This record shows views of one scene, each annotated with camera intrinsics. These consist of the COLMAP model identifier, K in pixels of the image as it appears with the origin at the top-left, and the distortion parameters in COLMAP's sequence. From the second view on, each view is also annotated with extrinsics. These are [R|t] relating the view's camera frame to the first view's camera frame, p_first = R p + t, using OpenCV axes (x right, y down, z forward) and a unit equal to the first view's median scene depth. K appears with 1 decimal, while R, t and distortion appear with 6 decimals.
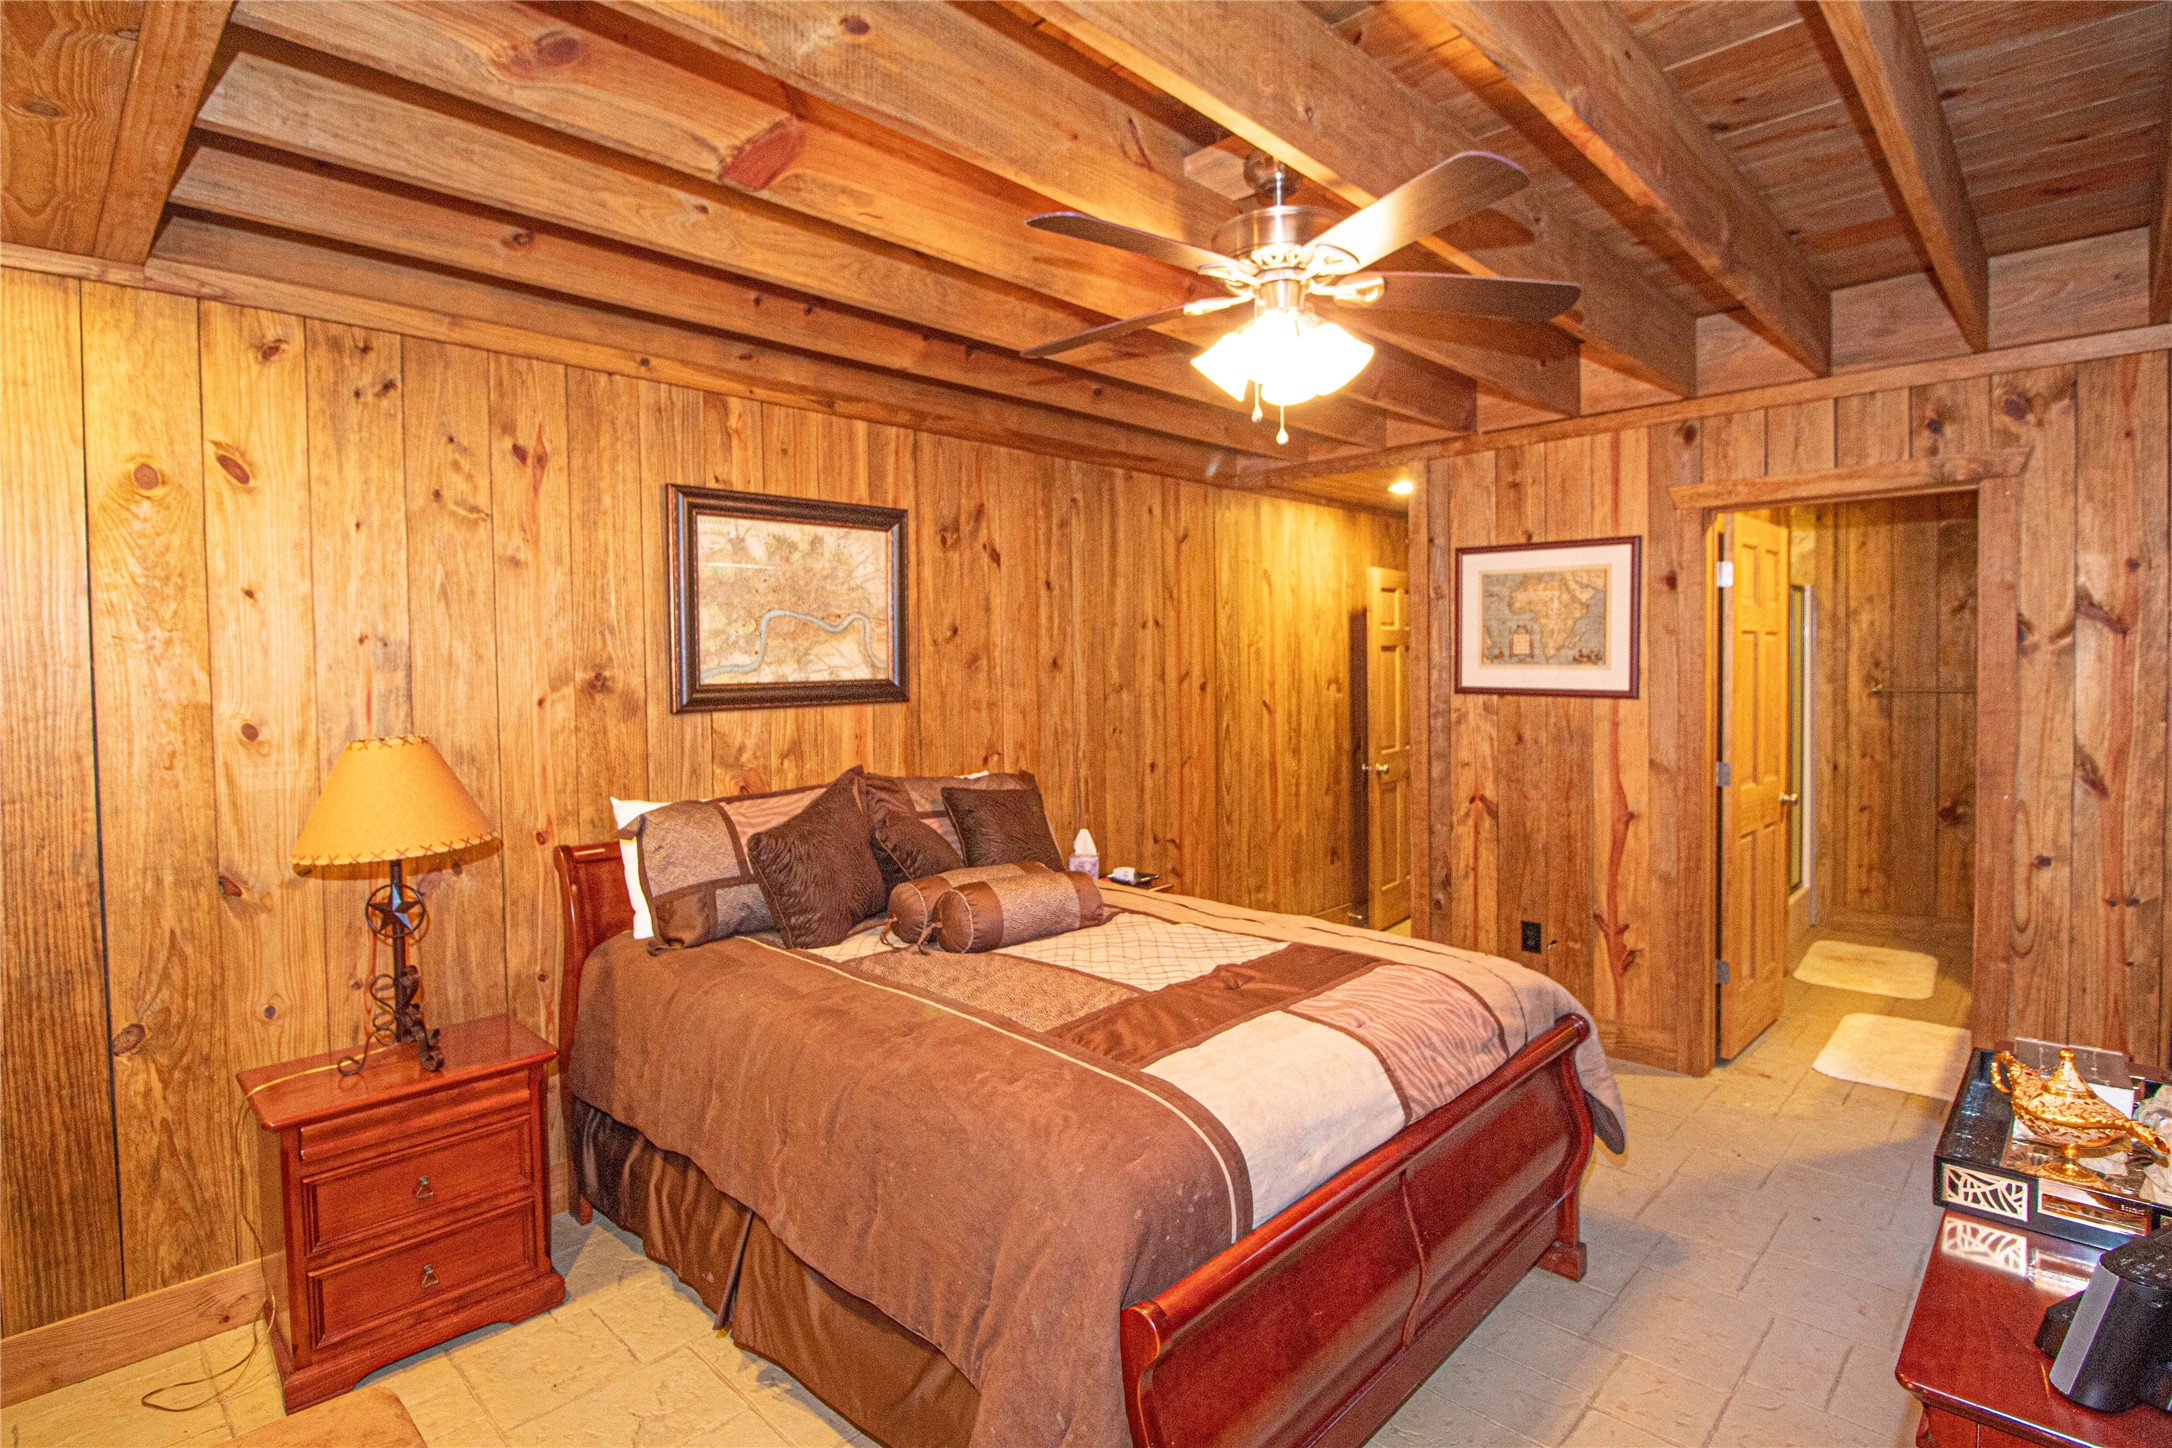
lens RADIAL K [[1054.6, 0, 1099.7], [0, 1054.6, 701.6], [0, 0, 1]] dist [-0.011747, -0.000415]
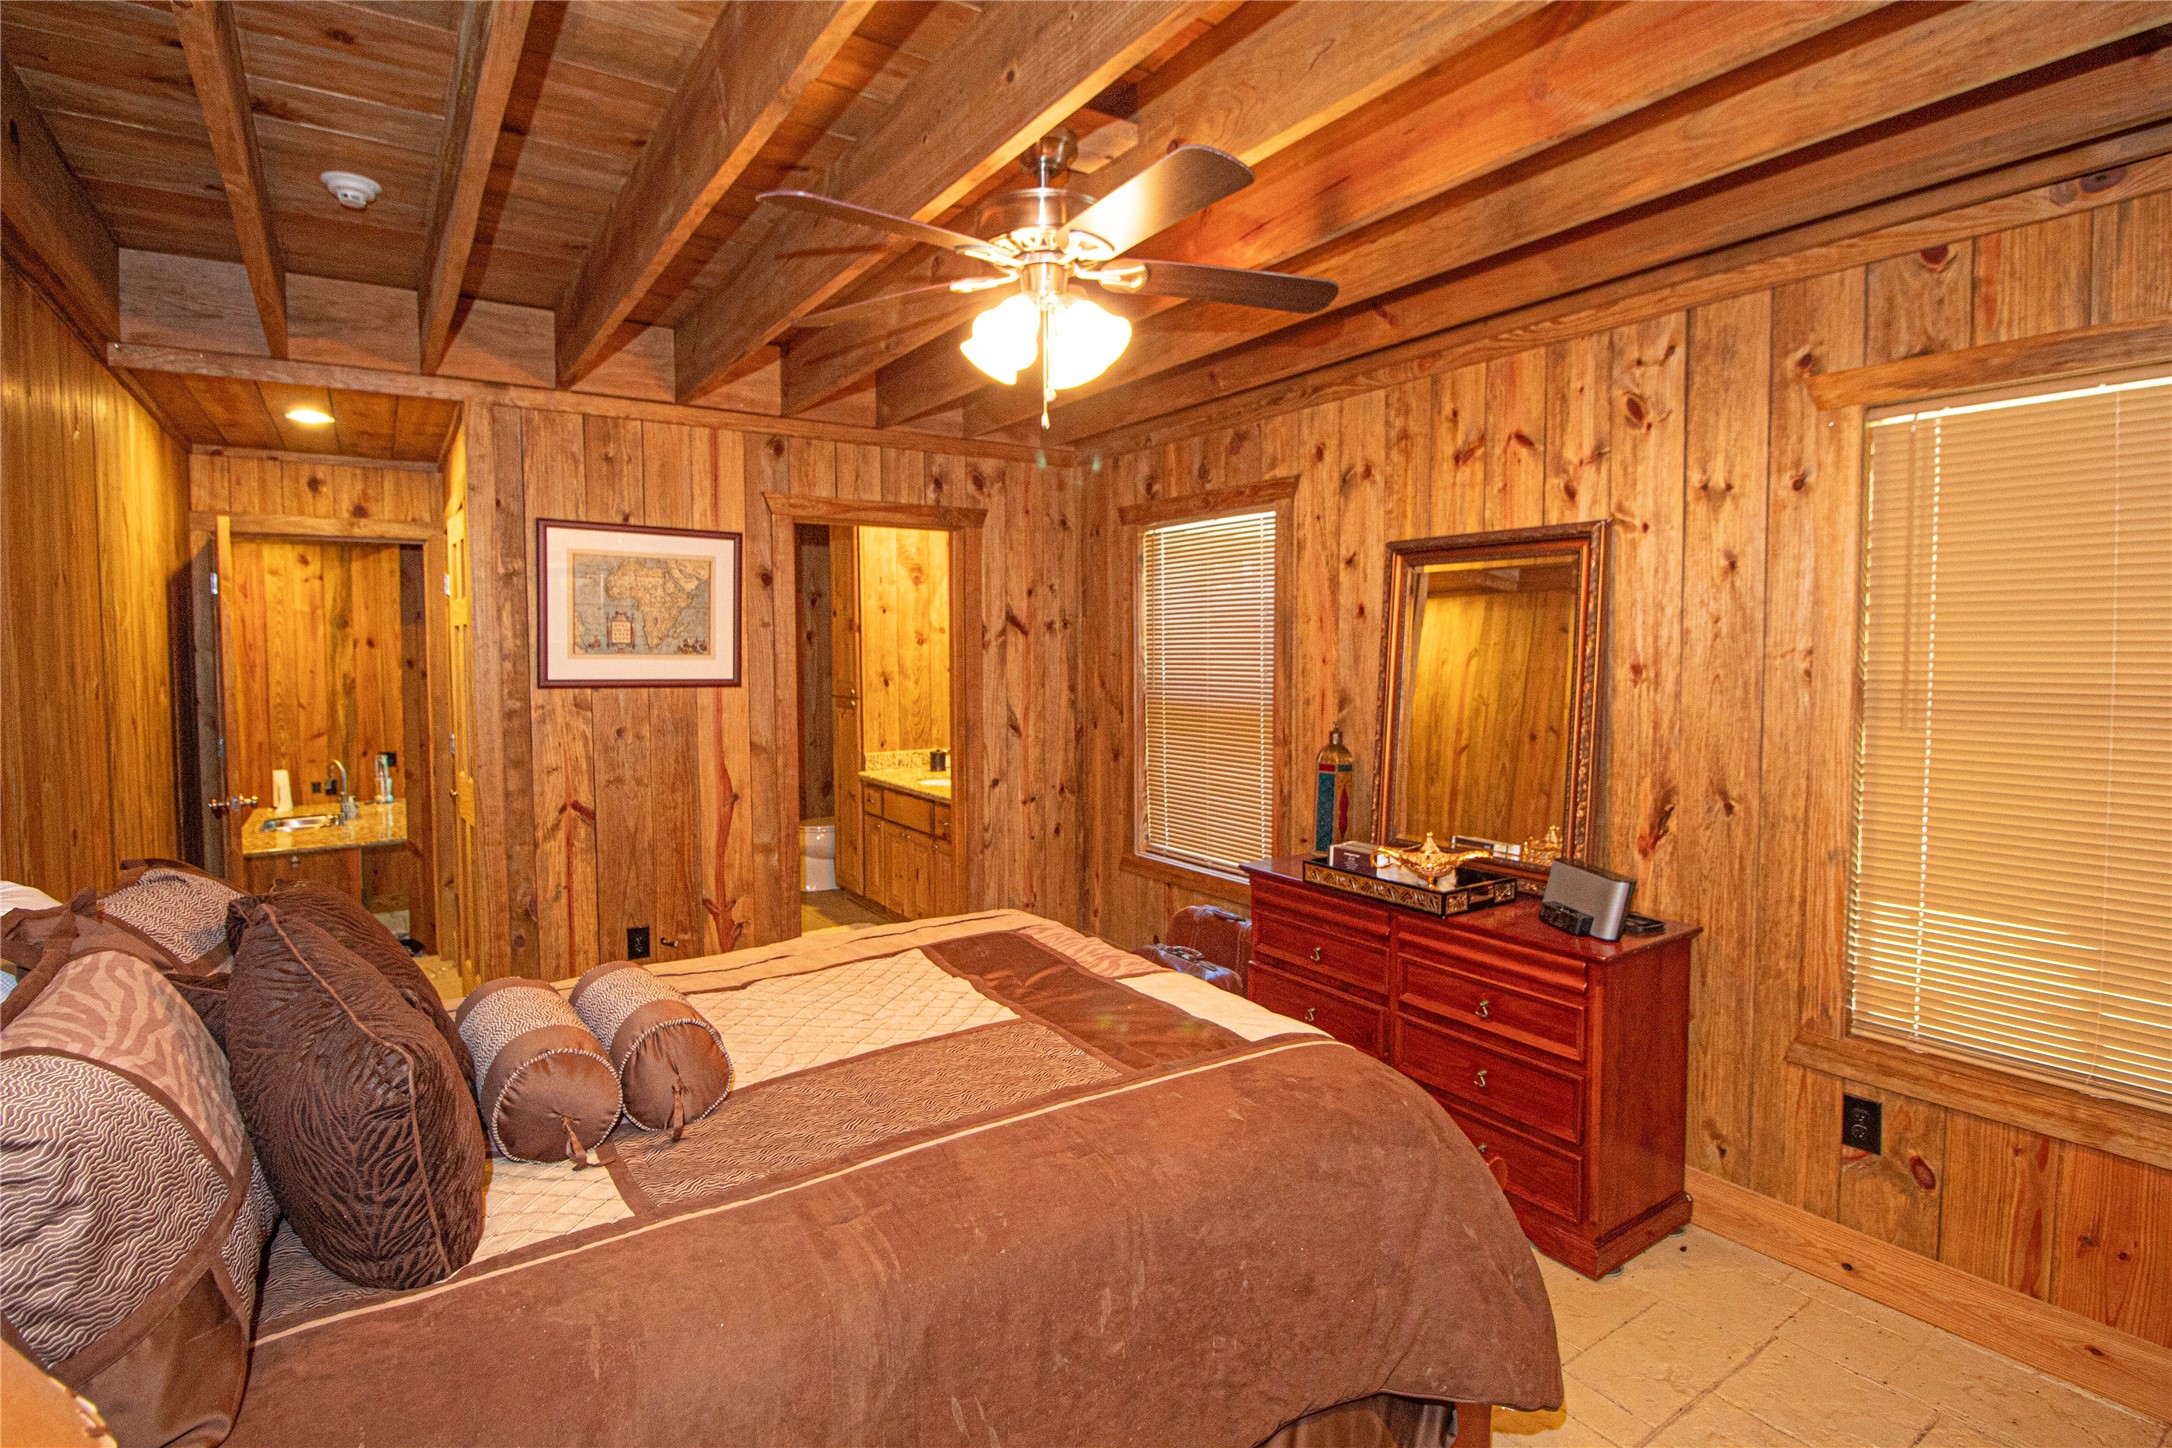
lens RADIAL K [[1054.6, 0, 1093.4], [0, 1054.6, 696.4], [0, 0, 1]] dist [-0.011747, -0.000415]
pose [[0.193138, -0.035224, 0.980539, -0.454547], [0.037230, 0.998899, 0.028550, -0.009461], [-0.980465, 0.030992, 0.194236, 0.433914]]
